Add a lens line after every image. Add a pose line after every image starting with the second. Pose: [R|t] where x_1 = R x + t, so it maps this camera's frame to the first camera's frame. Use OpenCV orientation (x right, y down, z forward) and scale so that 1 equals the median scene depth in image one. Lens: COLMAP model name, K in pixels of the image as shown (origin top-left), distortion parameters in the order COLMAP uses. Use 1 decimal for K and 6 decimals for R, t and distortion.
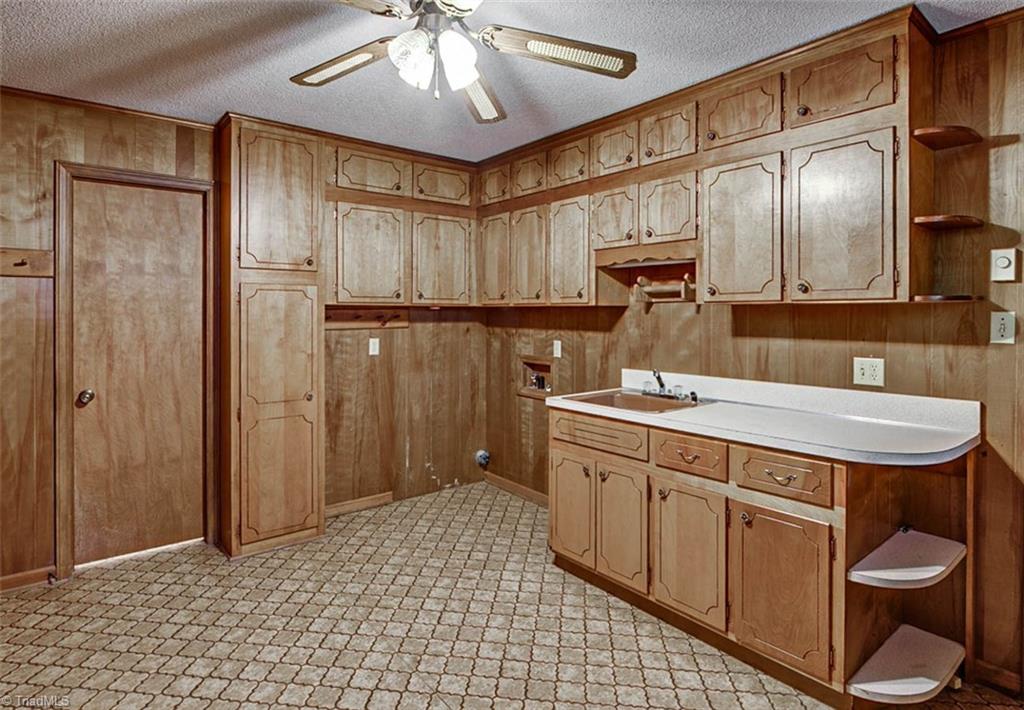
lens RADIAL K [[560.3, 0, 513.4], [0, 560.3, 321.2], [0, 0, 1]] dist [-0.002559, -0.001374]
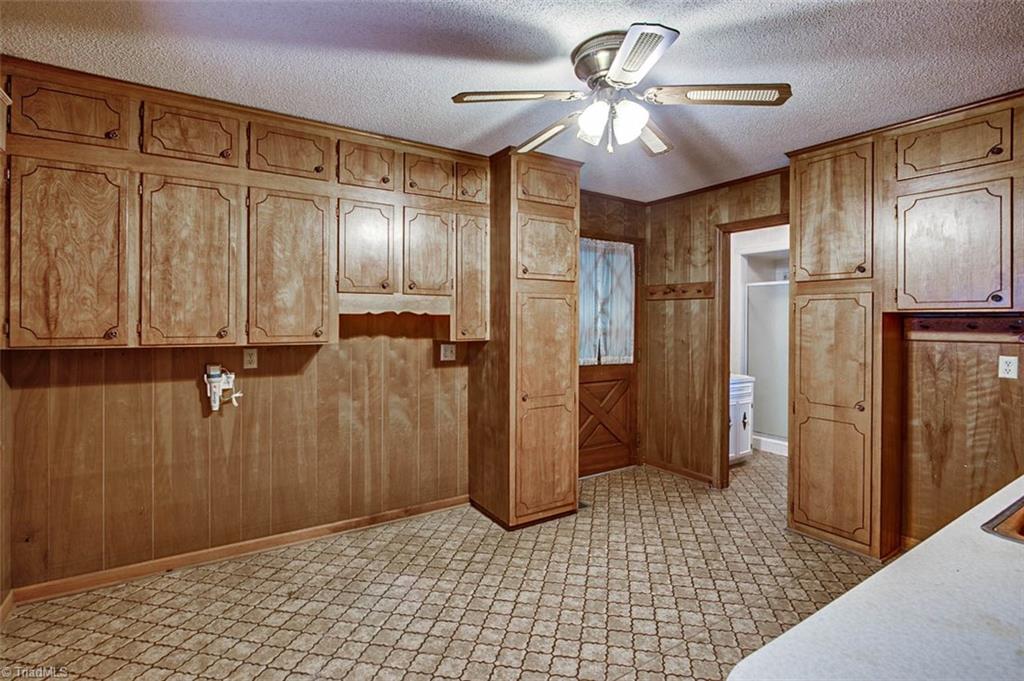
lens RADIAL K [[489.9, 0, 512.5], [0, 489.9, 313.7], [0, 0, 1]] dist [-0.000128, 0.000091]
pose [[-0.105612, -0.006320, -0.994387, 0.562232], [-0.014538, 0.999883, -0.004811, -0.014970], [0.994301, 0.013949, -0.105692, 0.496890]]
